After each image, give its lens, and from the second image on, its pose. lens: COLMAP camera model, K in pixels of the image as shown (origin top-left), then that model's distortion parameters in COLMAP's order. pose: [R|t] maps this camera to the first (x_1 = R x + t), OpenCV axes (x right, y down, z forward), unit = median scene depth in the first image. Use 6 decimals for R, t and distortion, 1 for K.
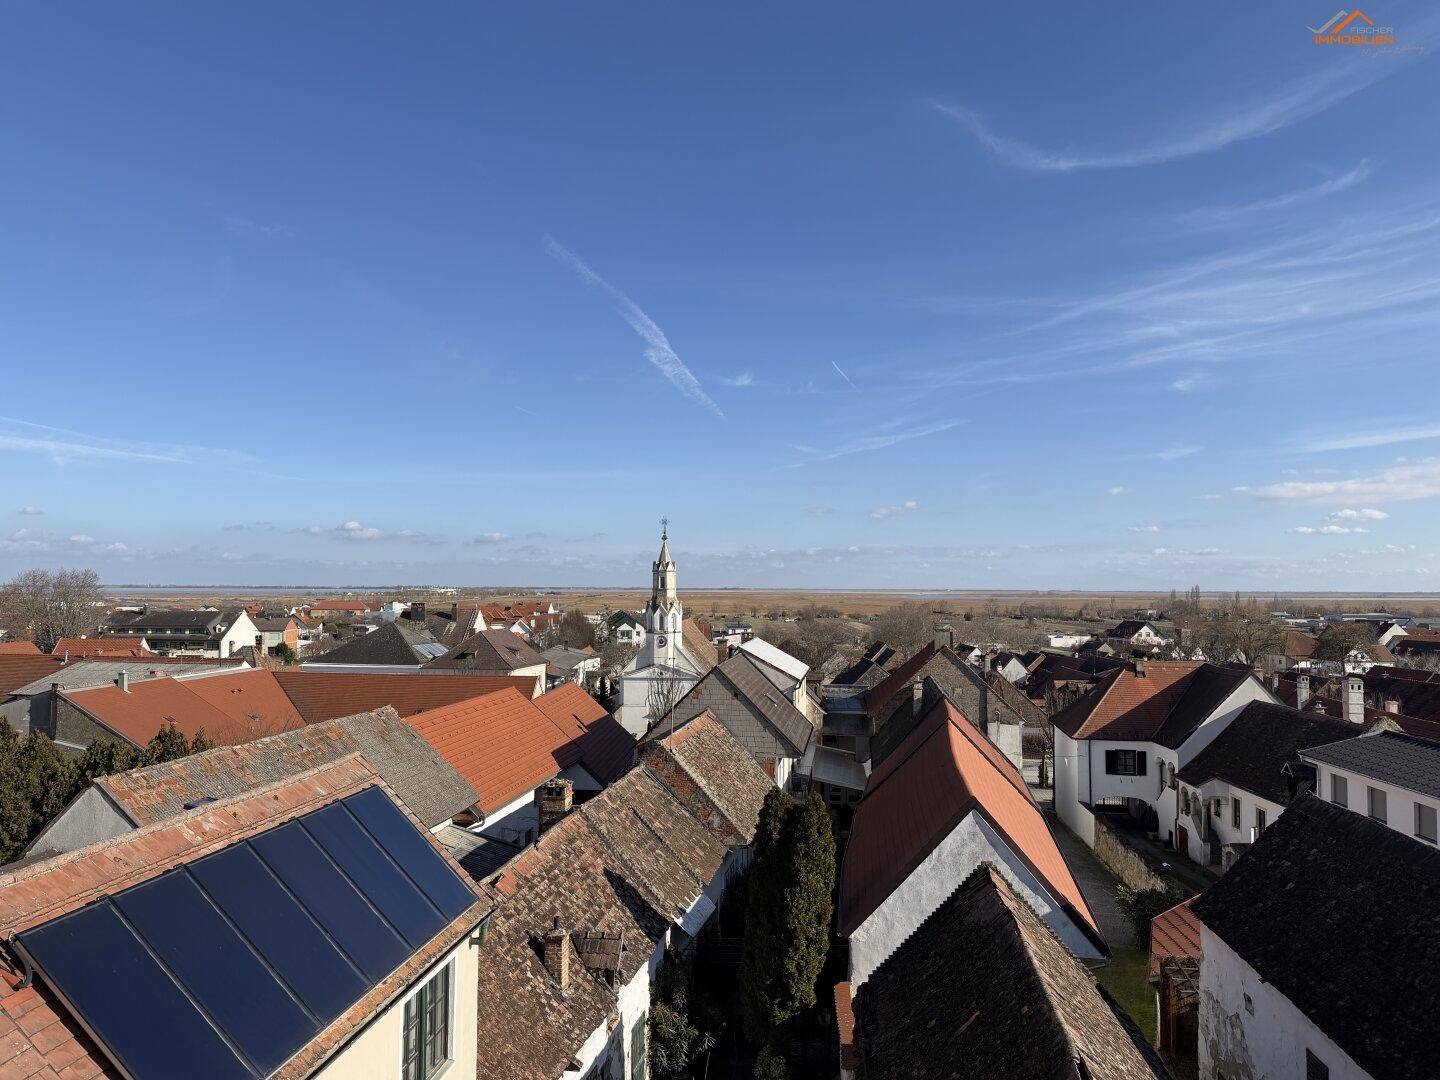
lens RADIAL K [[1014.6, 0, 731.4], [0, 1014.6, 542.4], [0, 0, 1]] dist [0.081753, -0.119960]
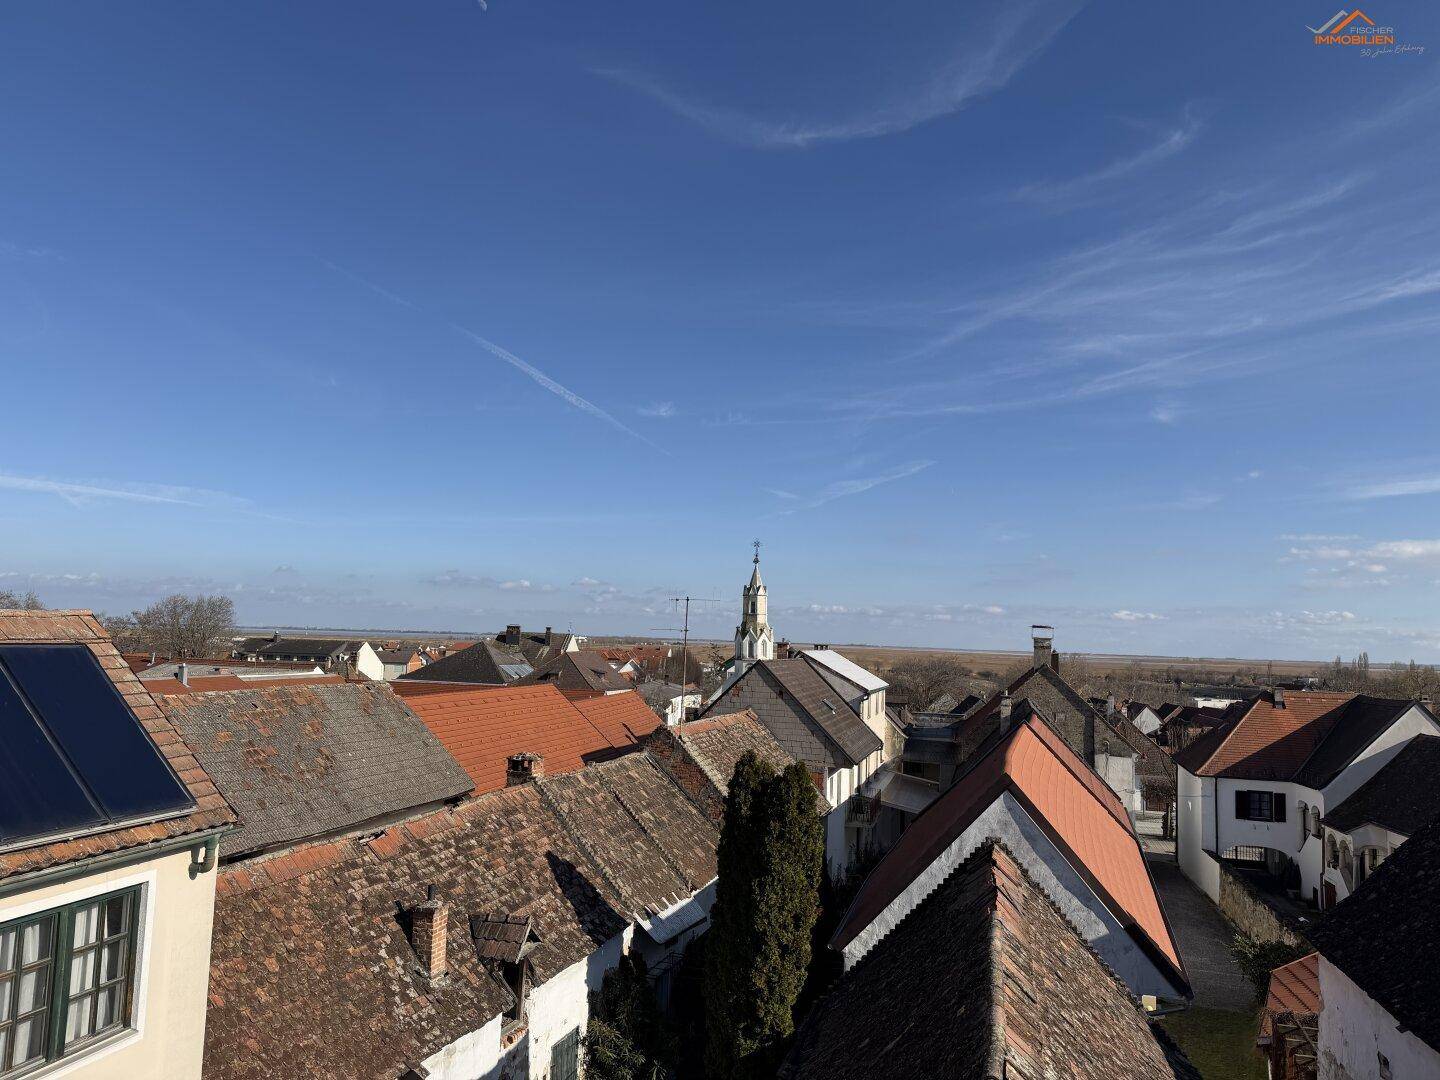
lens RADIAL K [[1018.3, 0, 721.2], [0, 1018.3, 537.2], [0, 0, 1]] dist [0.079139, -0.112879]
pose [[0.991227, 0.012738, -0.131557, 0.095963], [-0.020058, 0.998314, -0.054461, 0.090453], [0.130641, 0.056622, 0.989811, 0.153382]]
